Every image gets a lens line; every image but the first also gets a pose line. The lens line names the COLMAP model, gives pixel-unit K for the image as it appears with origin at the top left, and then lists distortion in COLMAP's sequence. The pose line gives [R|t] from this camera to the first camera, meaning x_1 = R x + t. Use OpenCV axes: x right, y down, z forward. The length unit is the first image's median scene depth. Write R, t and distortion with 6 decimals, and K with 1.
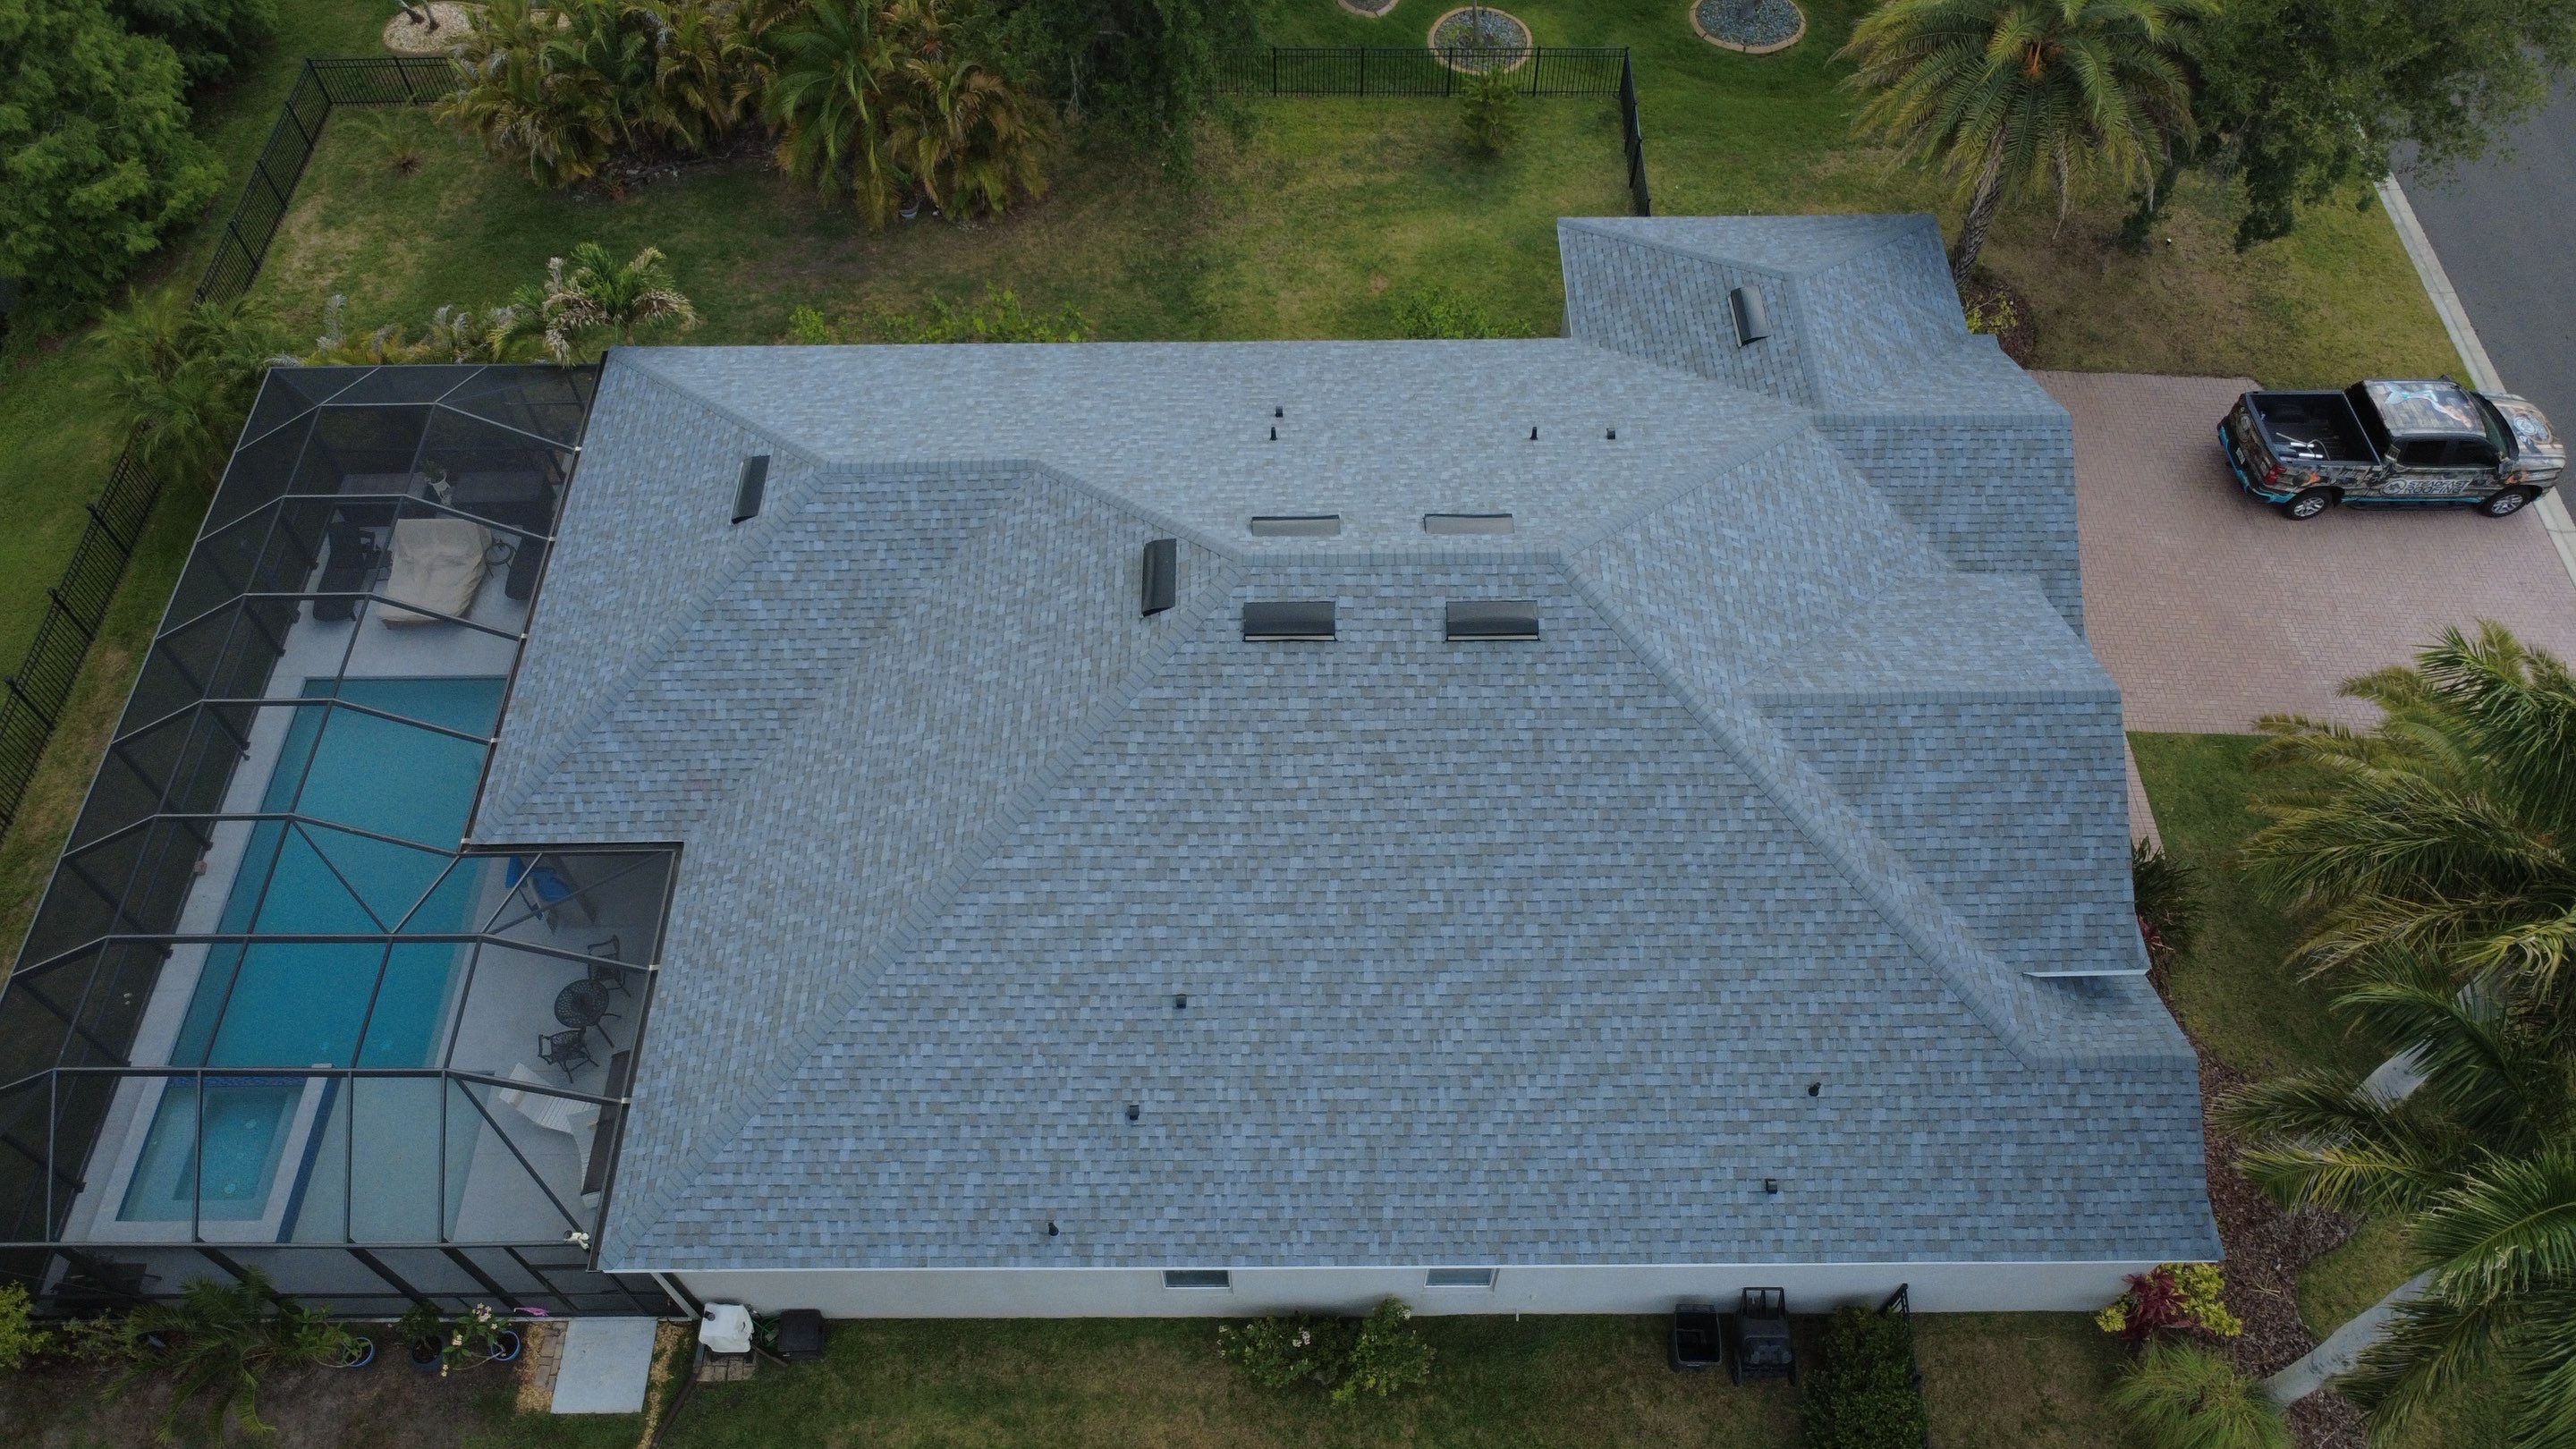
lens RADIAL K [[1878.3, 0, 1282.9], [0, 1878.3, 719.3], [0, 0, 1]] dist [-0.002795, 0.004900]
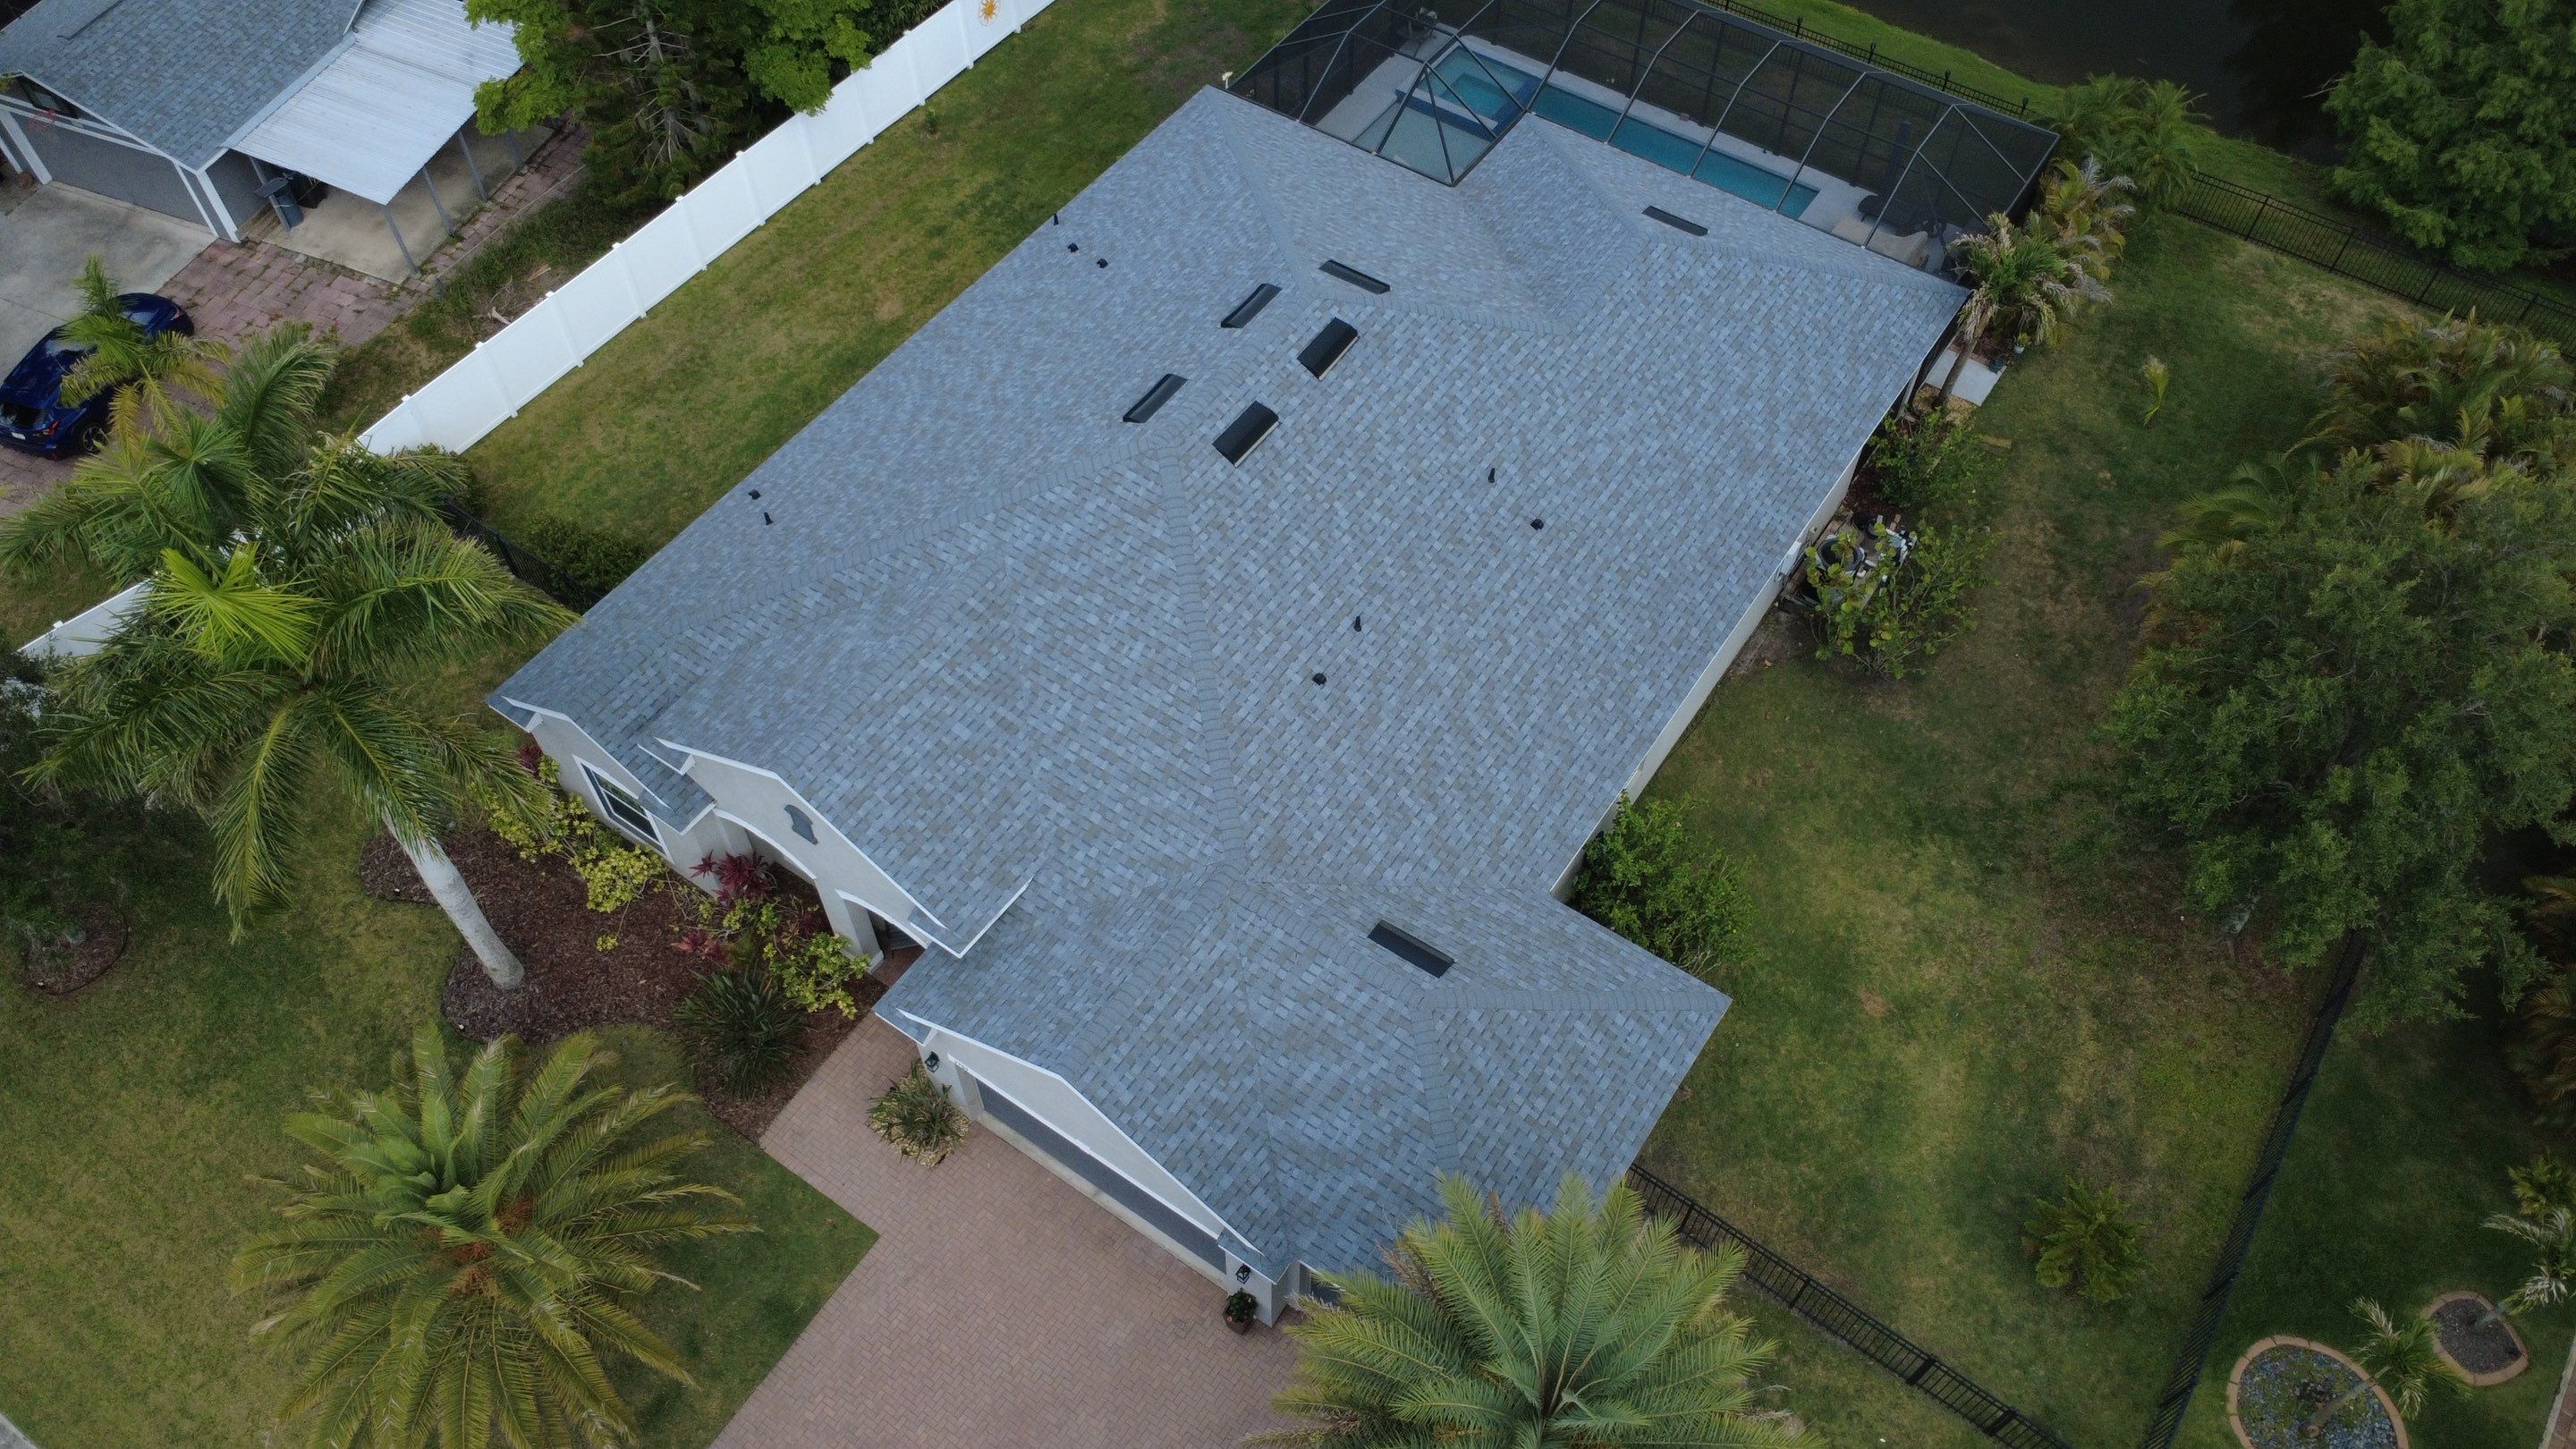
lens RADIAL K [[1878.3, 0, 1282.9], [0, 1878.3, 719.3], [0, 0, 1]] dist [-0.002795, 0.004900]
pose [[-0.566959, 0.668353, -0.481520, 0.778907], [-0.677760, -0.046248, 0.733827, -0.998590], [0.468187, 0.742405, 0.479204, 0.602391]]
